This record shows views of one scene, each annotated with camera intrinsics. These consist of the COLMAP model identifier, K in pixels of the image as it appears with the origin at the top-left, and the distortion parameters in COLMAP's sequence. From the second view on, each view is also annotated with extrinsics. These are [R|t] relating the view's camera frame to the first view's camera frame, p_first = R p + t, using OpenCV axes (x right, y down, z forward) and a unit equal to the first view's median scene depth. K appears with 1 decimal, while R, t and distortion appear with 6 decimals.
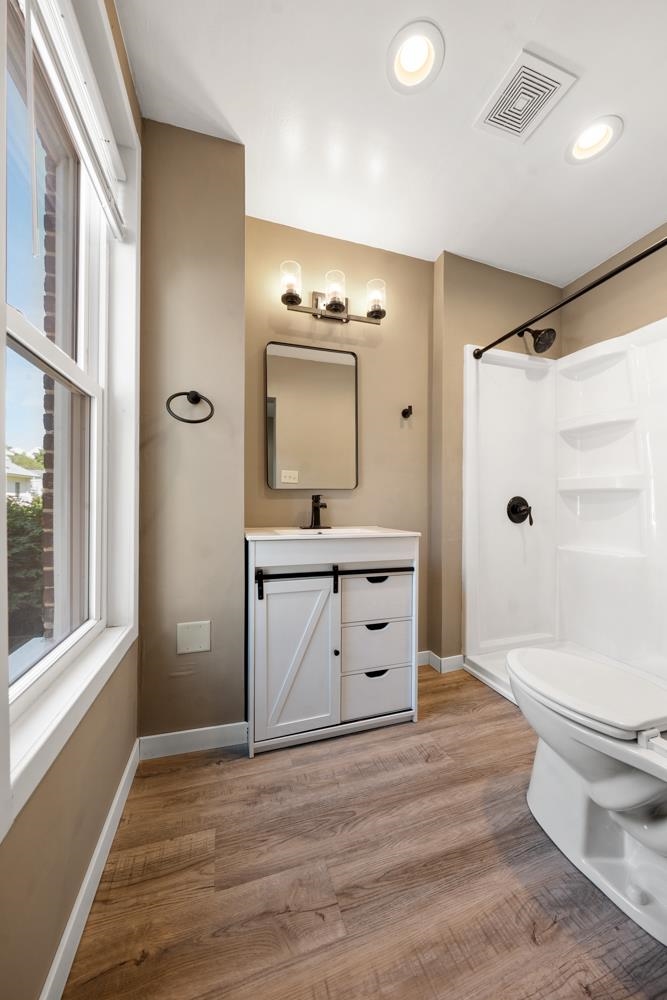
lens RADIAL K [[342.3, 0, 336.3], [0, 342.3, 497.2], [0, 0, 1]] dist [-0.001997, -0.000051]
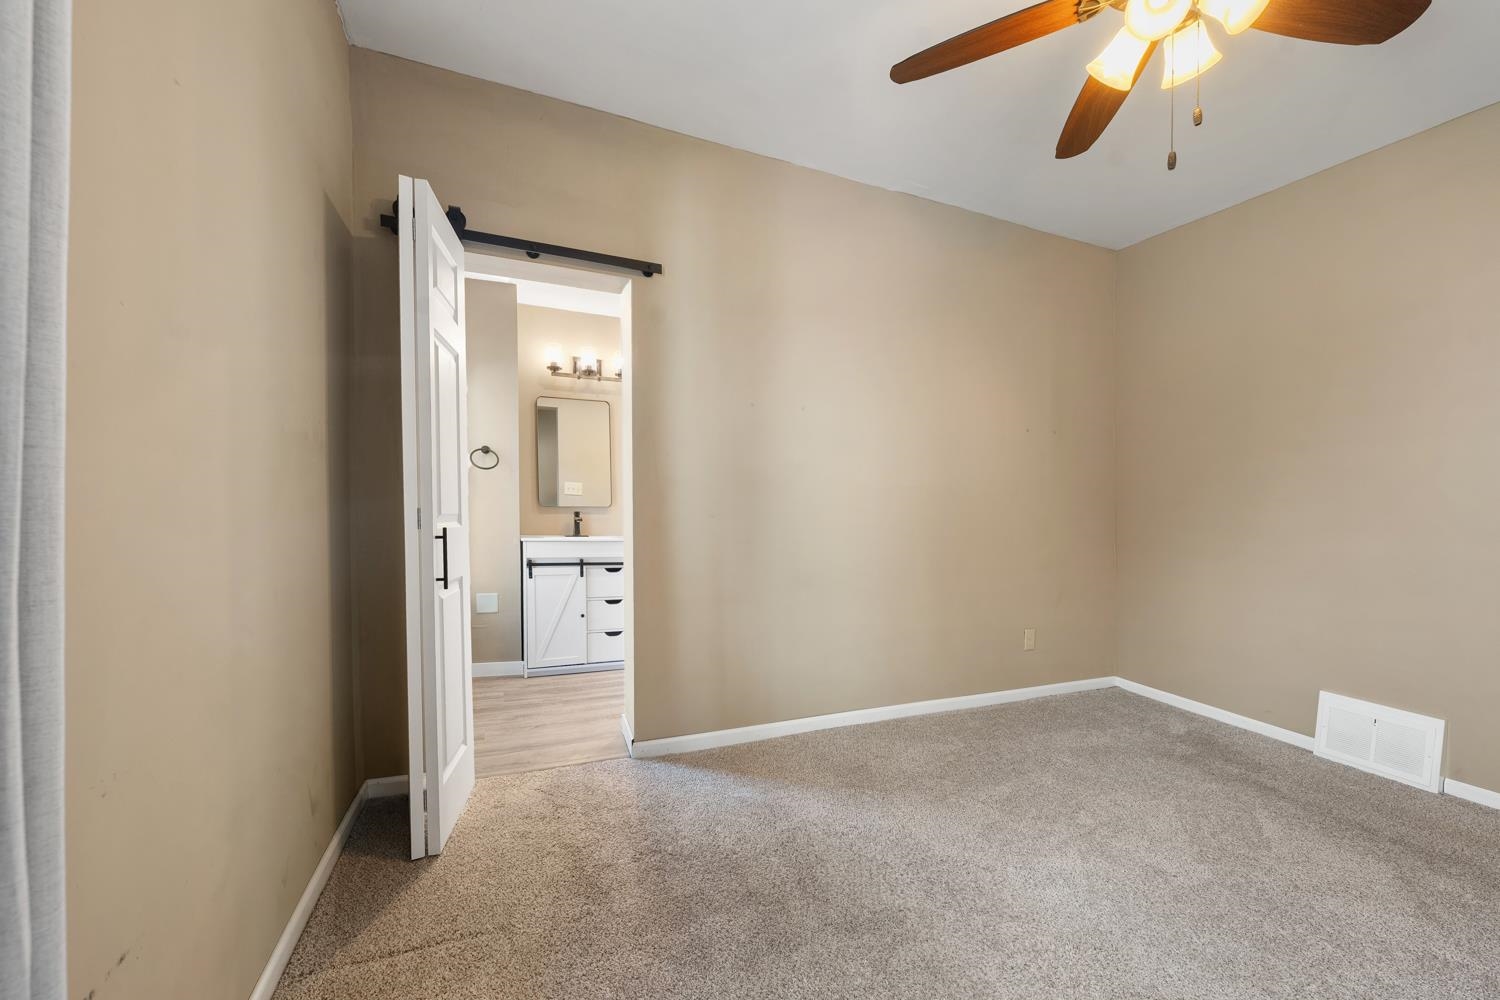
lens RADIAL K [[577.6, 0, 745.2], [0, 577.6, 516.0], [0, 0, 1]] dist [-0.002942, 0.000074]
pose [[0.995879, -0.002277, 0.090667, 0.472444], [0.000257, 0.999752, 0.022285, -0.047528], [-0.090695, -0.022170, 0.995632, -1.565828]]
